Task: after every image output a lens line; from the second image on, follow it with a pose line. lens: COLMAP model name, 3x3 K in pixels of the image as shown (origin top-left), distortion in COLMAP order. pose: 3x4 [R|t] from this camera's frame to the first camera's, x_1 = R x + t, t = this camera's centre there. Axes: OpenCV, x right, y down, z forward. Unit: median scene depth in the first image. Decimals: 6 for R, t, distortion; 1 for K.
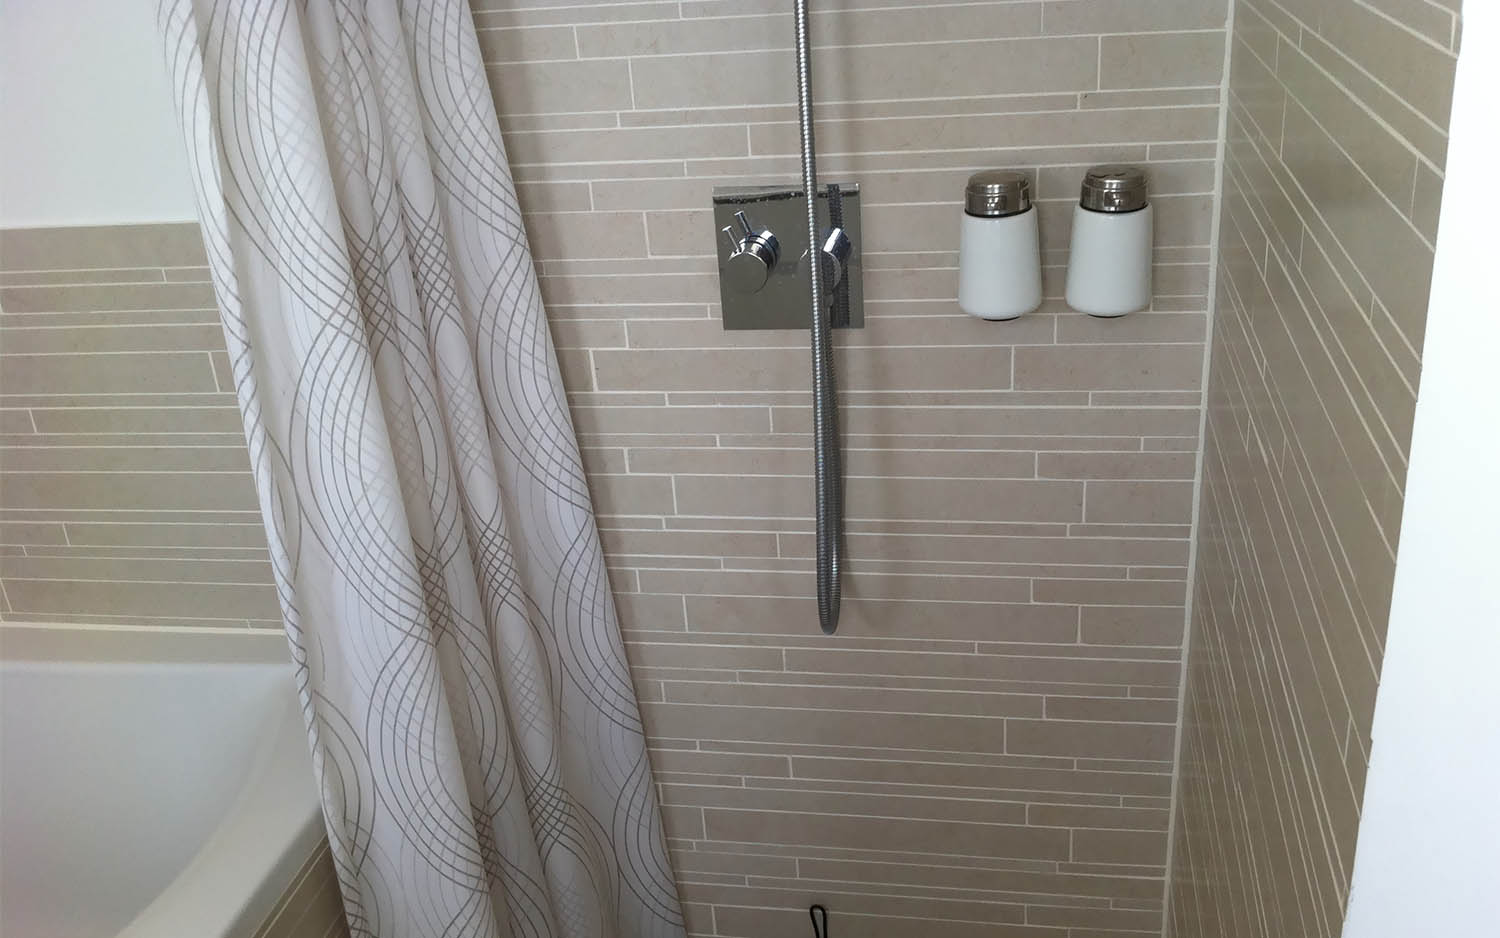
lens RADIAL K [[1406.3, 0, 751.0], [0, 1406.3, 495.1], [0, 0, 1]] dist [0.013671, 0.002850]
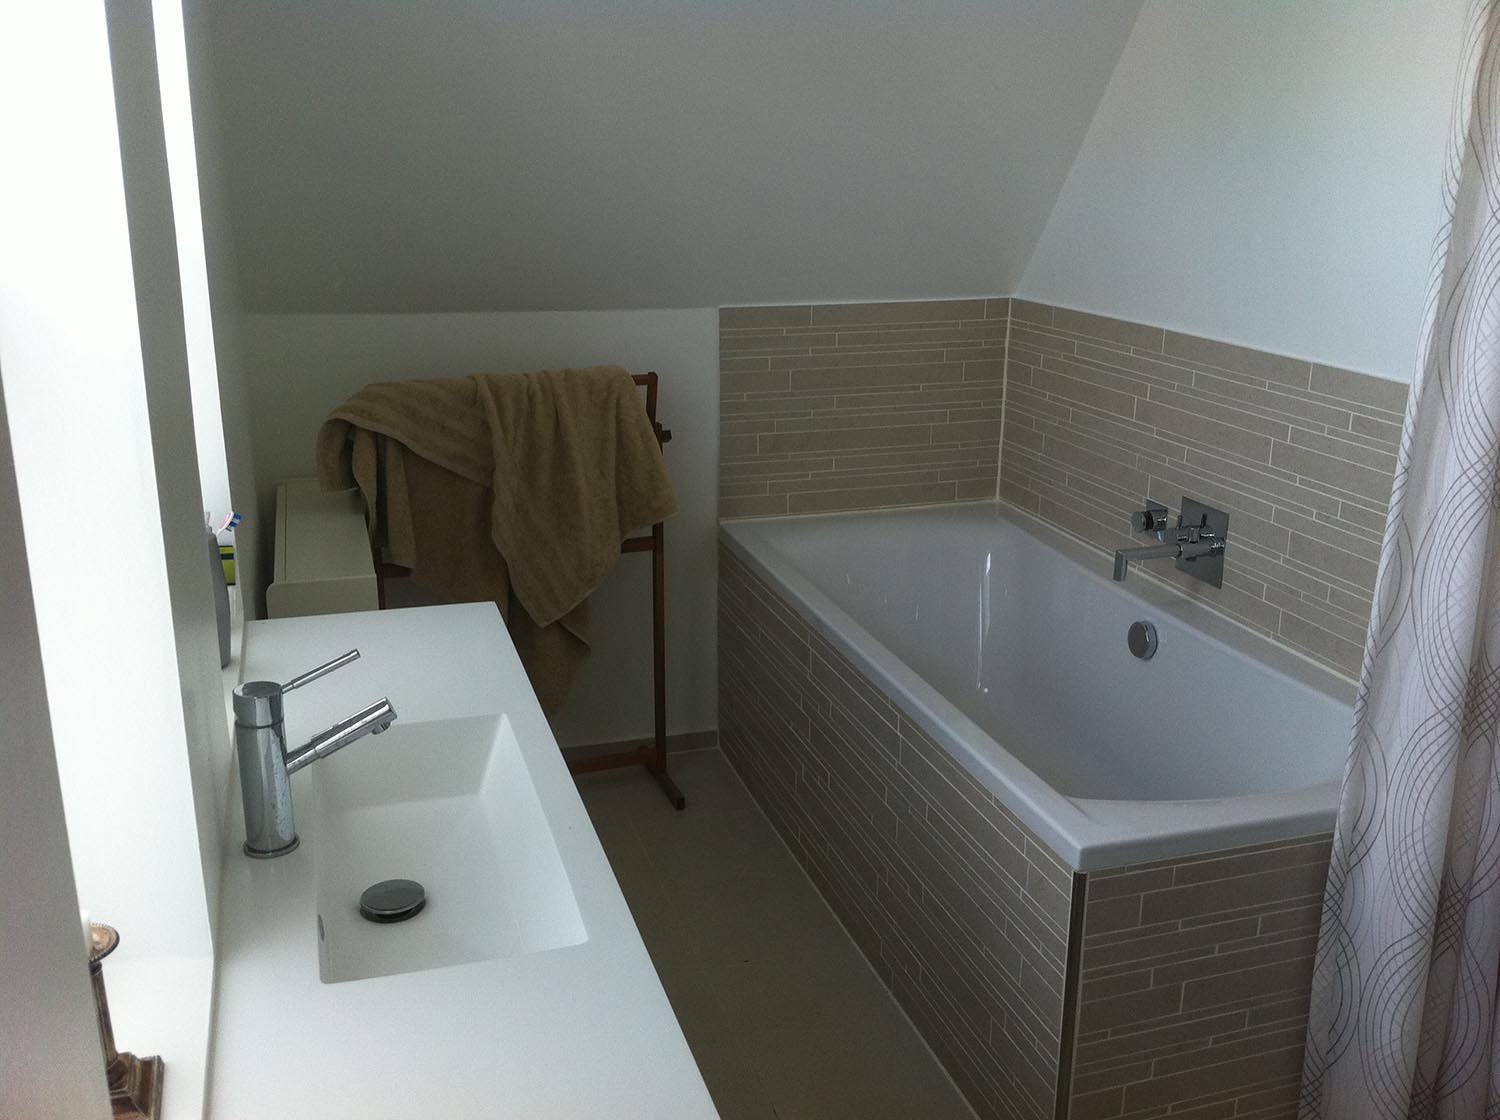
lens RADIAL K [[1432.2, 0, 750.0], [0, 1432.2, 560.0], [0, 0, 1]] dist [0.007031, 0.004871]
pose [[0.461152, 0.327994, -0.824475, 0.510749], [-0.401045, 0.905896, 0.136069, 0.042999], [0.791519, 0.267903, 0.549296, -0.298352]]
